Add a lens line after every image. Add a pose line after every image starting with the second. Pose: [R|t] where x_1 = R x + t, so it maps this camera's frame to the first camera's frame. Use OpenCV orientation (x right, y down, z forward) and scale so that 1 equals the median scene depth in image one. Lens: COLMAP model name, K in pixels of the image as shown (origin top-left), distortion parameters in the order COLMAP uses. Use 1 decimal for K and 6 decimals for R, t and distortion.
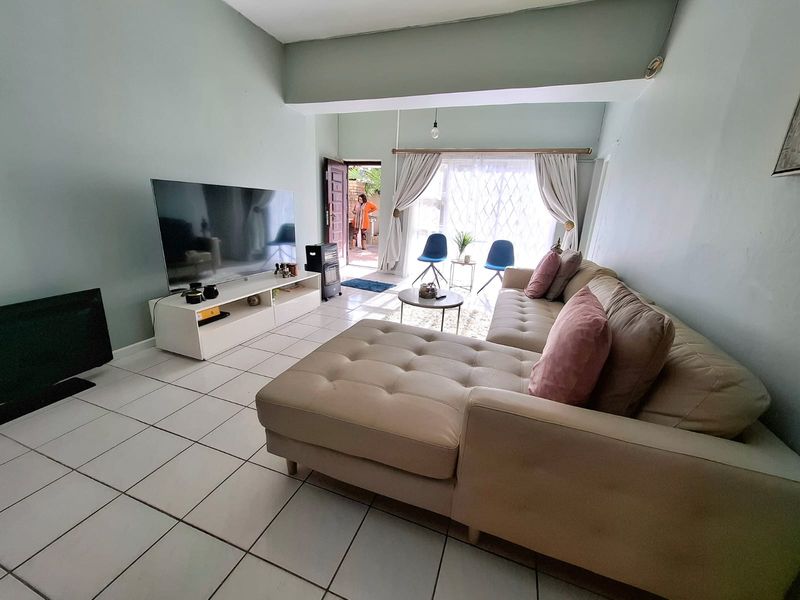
lens RADIAL K [[321.8, 0, 407.0], [0, 321.8, 302.4], [0, 0, 1]] dist [0.000452, 0.000650]
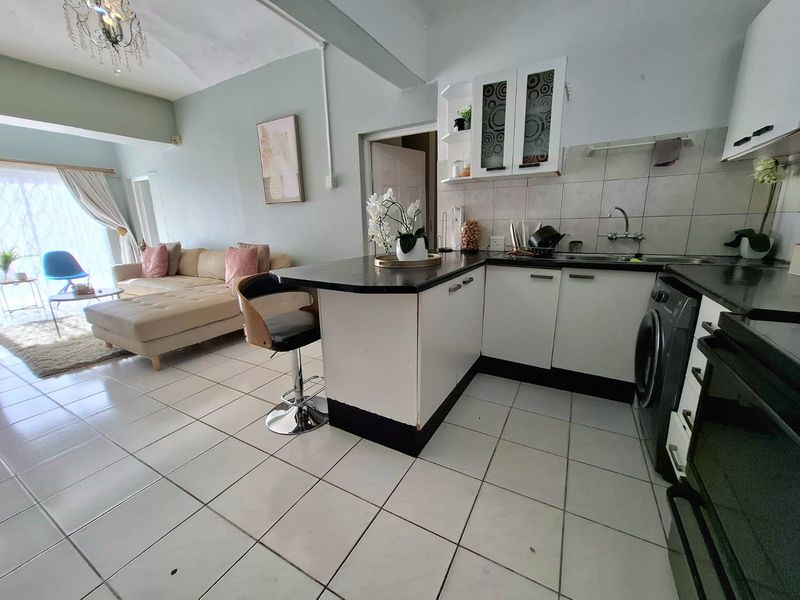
lens RADIAL K [[321.8, 0, 407.7], [0, 321.8, 302.8], [0, 0, 1]] dist [0.000452, 0.000650]
pose [[0.175401, -0.293778, 0.939643, -0.515883], [0.305471, 0.923573, 0.231732, 0.059266], [-0.935907, 0.246388, 0.251737, -0.245019]]
